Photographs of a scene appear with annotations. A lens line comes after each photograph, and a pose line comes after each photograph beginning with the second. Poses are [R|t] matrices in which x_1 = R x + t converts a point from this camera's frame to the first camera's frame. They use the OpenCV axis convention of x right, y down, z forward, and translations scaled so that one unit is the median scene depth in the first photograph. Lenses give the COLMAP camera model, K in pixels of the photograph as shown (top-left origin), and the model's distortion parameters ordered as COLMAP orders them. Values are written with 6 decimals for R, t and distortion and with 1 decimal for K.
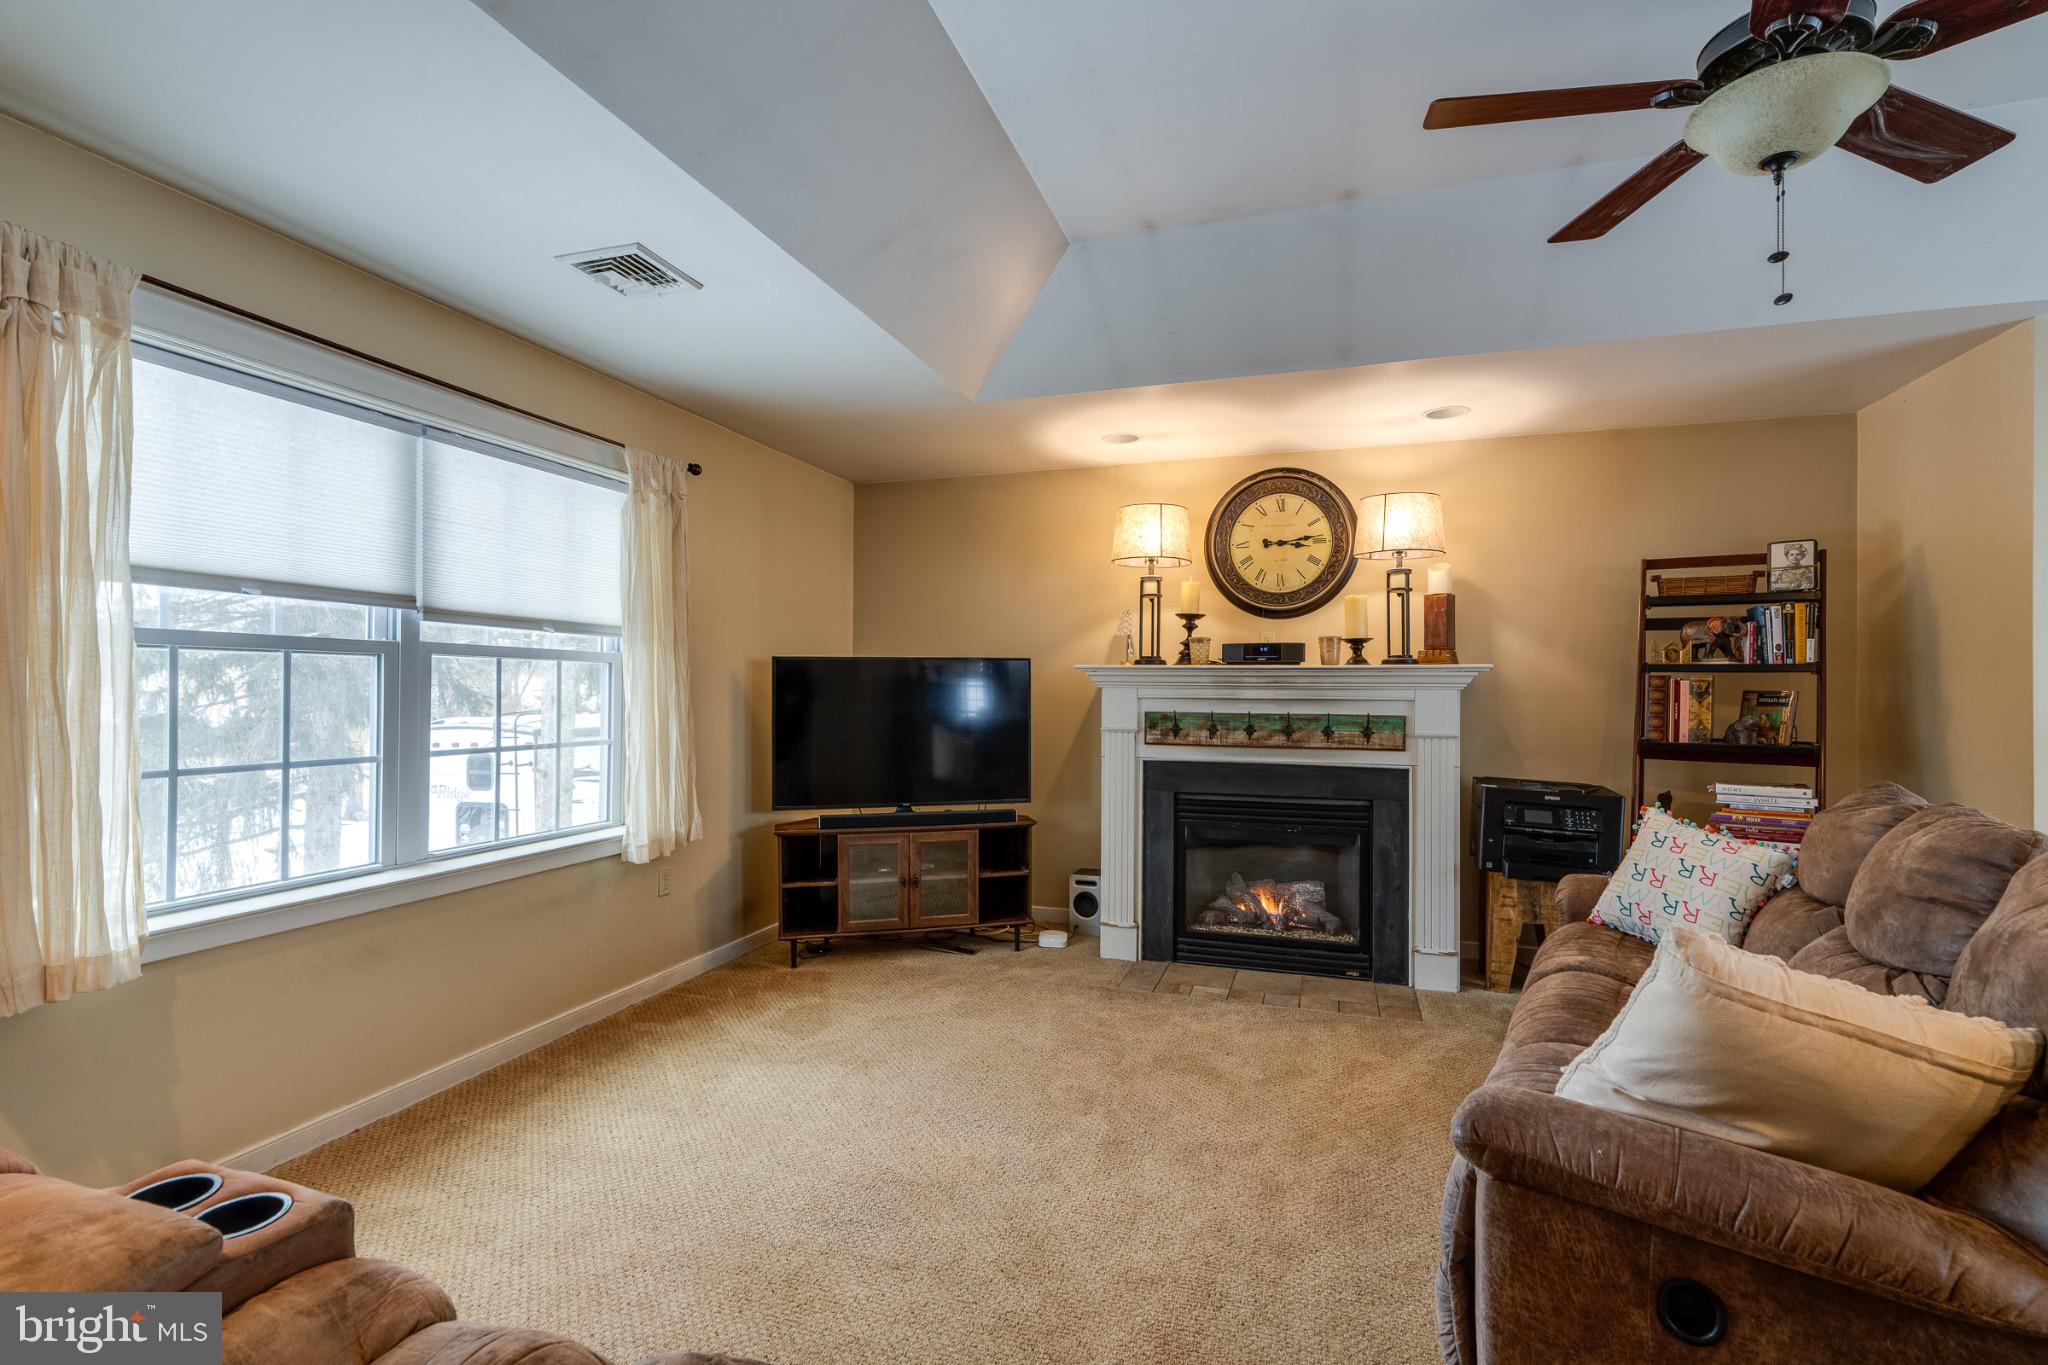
lens RADIAL K [[938.8, 0, 1024.0], [0, 938.8, 682.5], [0, 0, 1]] dist [-0.001999, -0.000274]
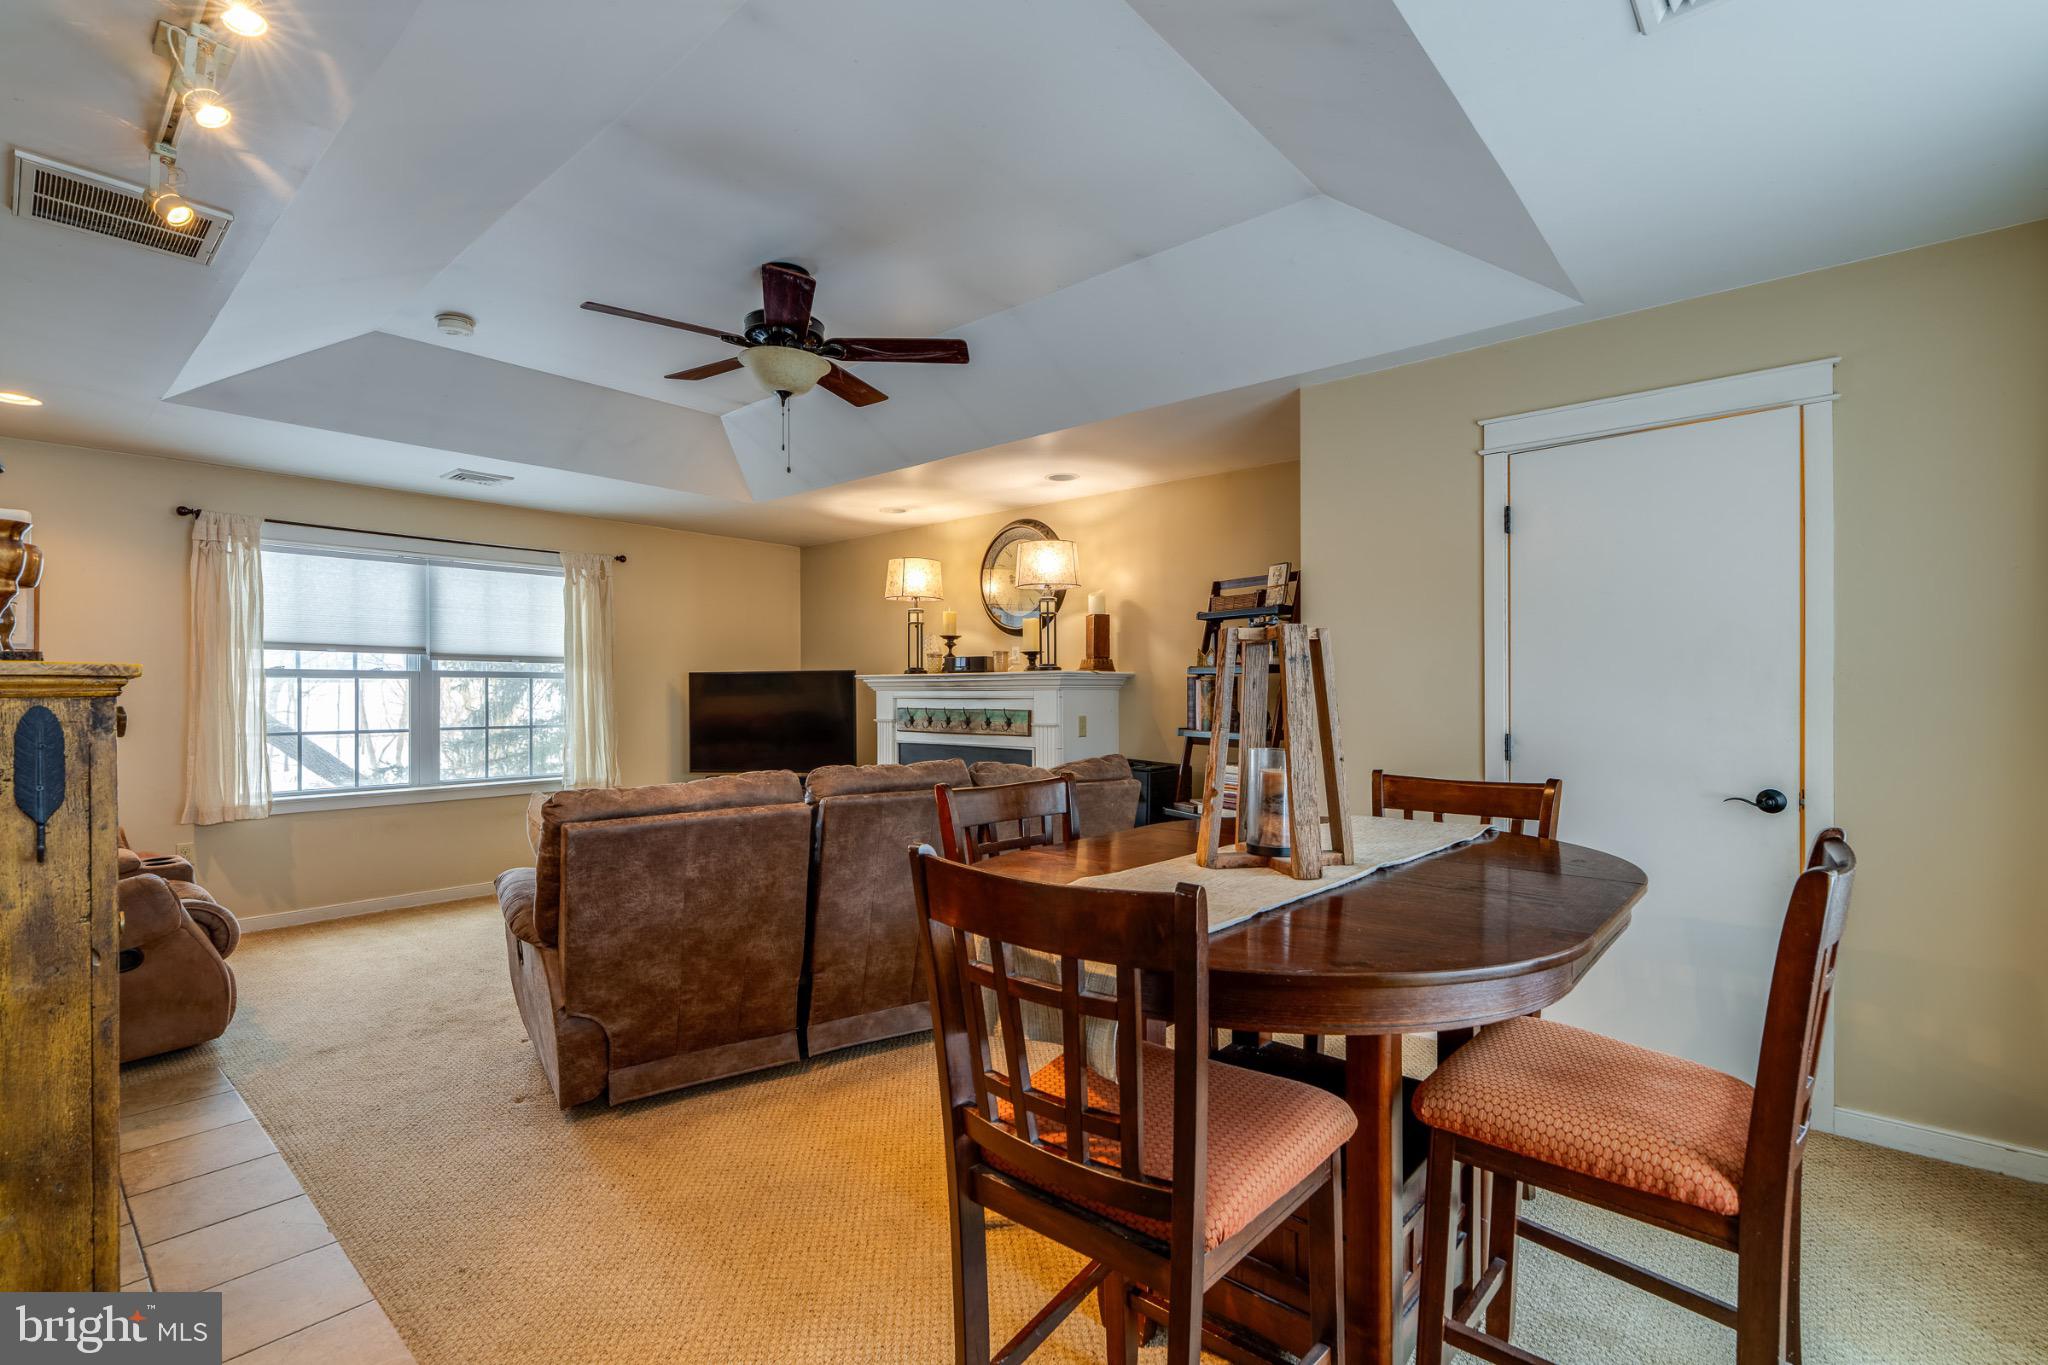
lens RADIAL K [[933.6, 0, 1017.8], [0, 933.6, 695.3], [0, 0, 1]] dist [0.000742, 0.000498]
pose [[0.919547, -0.007387, -0.392910, 0.868218], [0.011276, 0.999908, 0.007591, 0.004195], [0.392817, -0.011411, 0.919546, -0.210800]]
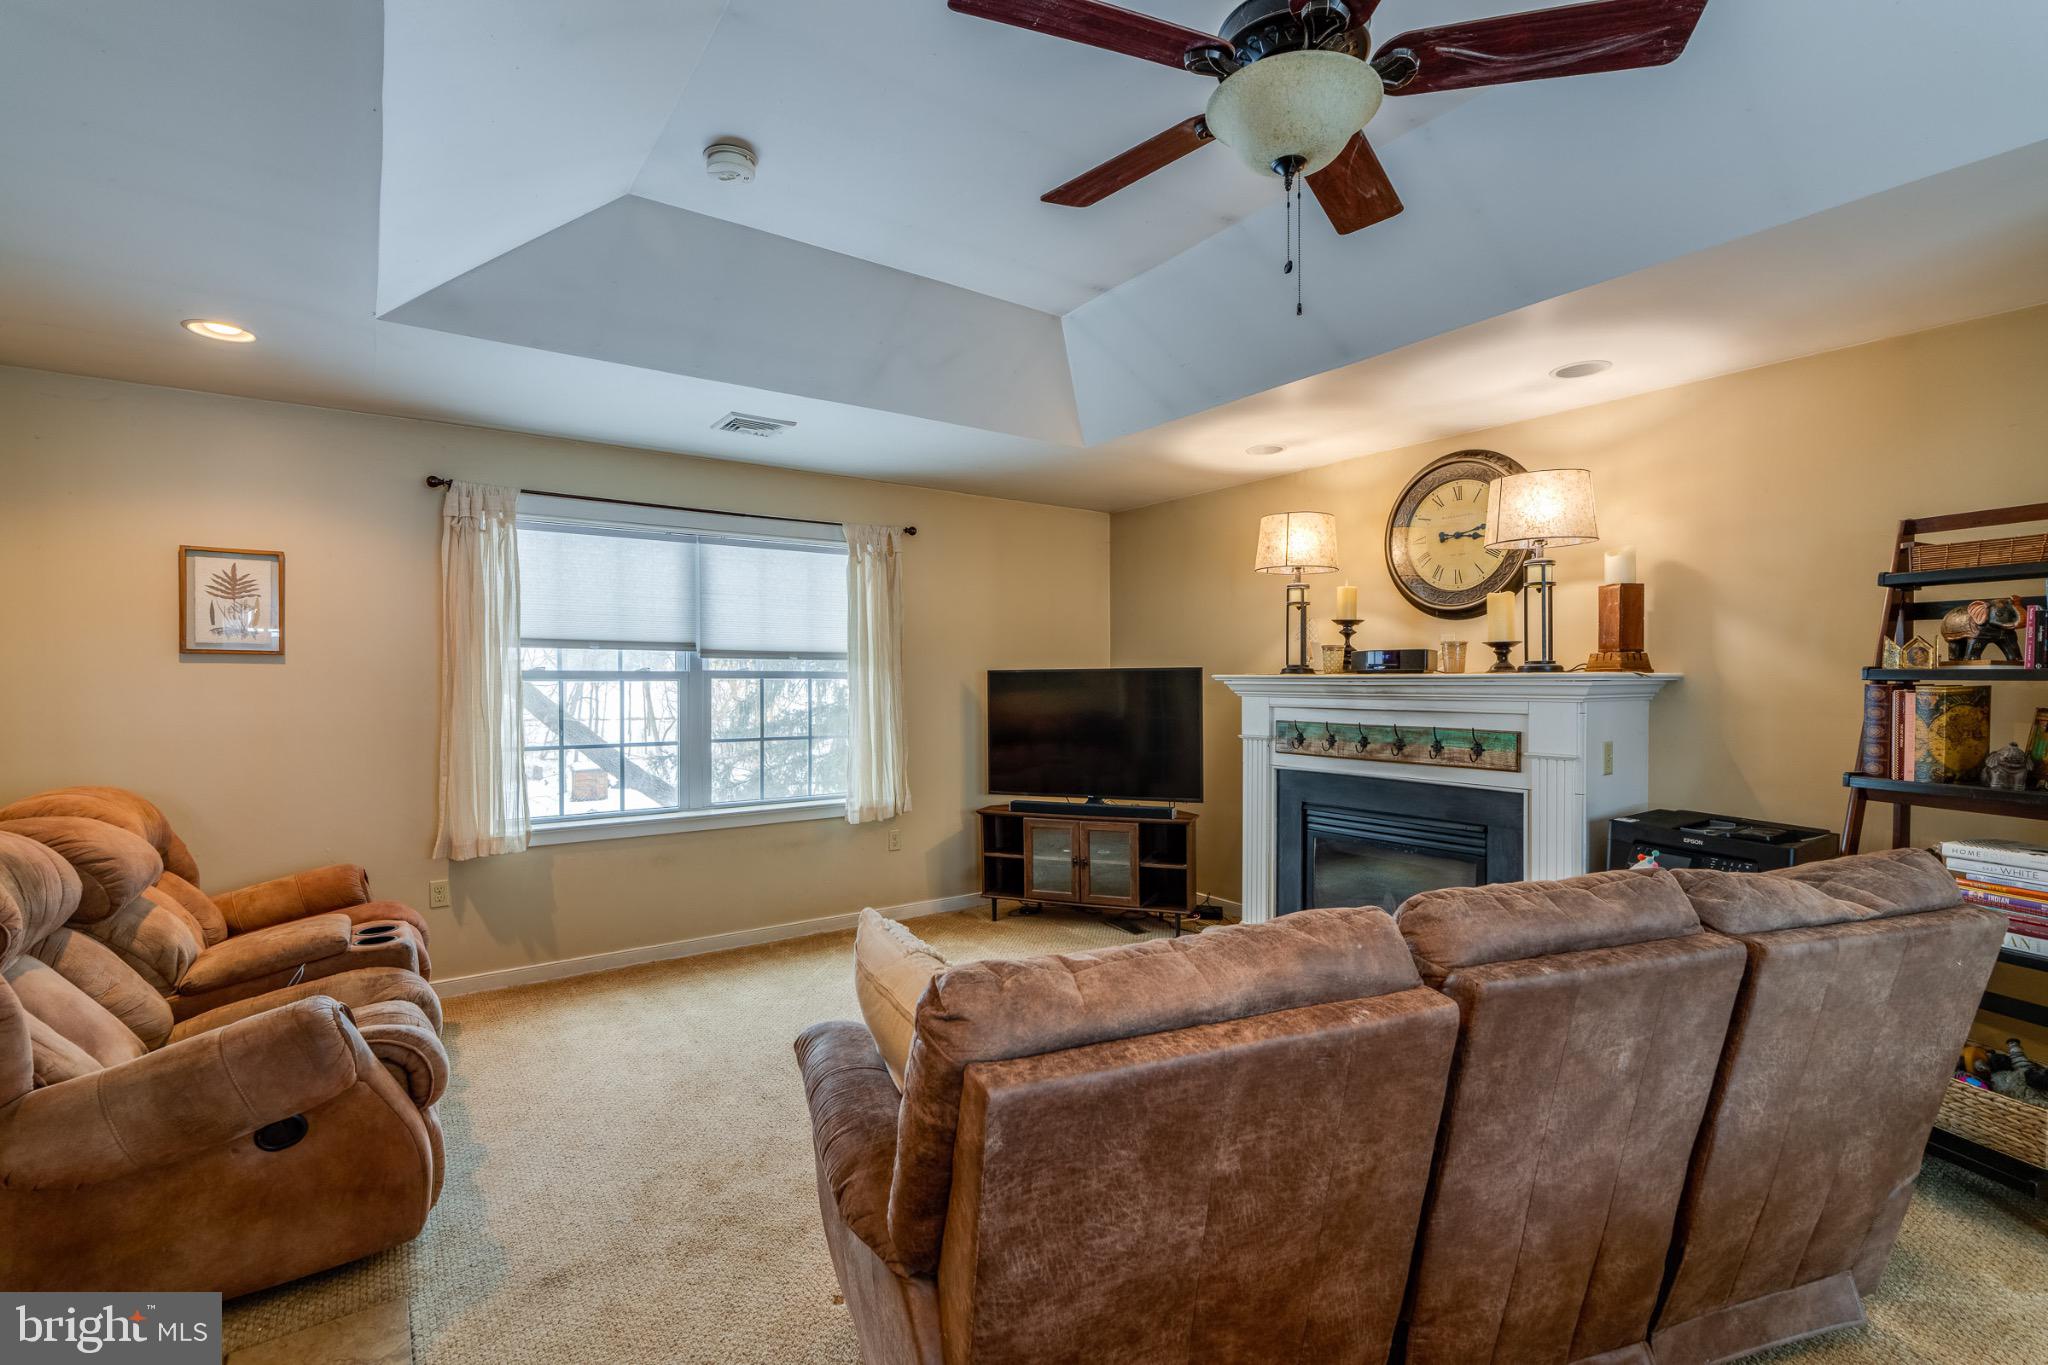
lens RADIAL K [[929.6, 0, 1019.0], [0, 929.6, 691.4], [0, 0, 1]] dist [0.000679, 0.000339]
pose [[0.803425, 0.000055, -0.595406, 0.521332], [0.011134, 0.999824, 0.015116, -0.019090], [0.595302, -0.018773, 0.803283, 0.032980]]
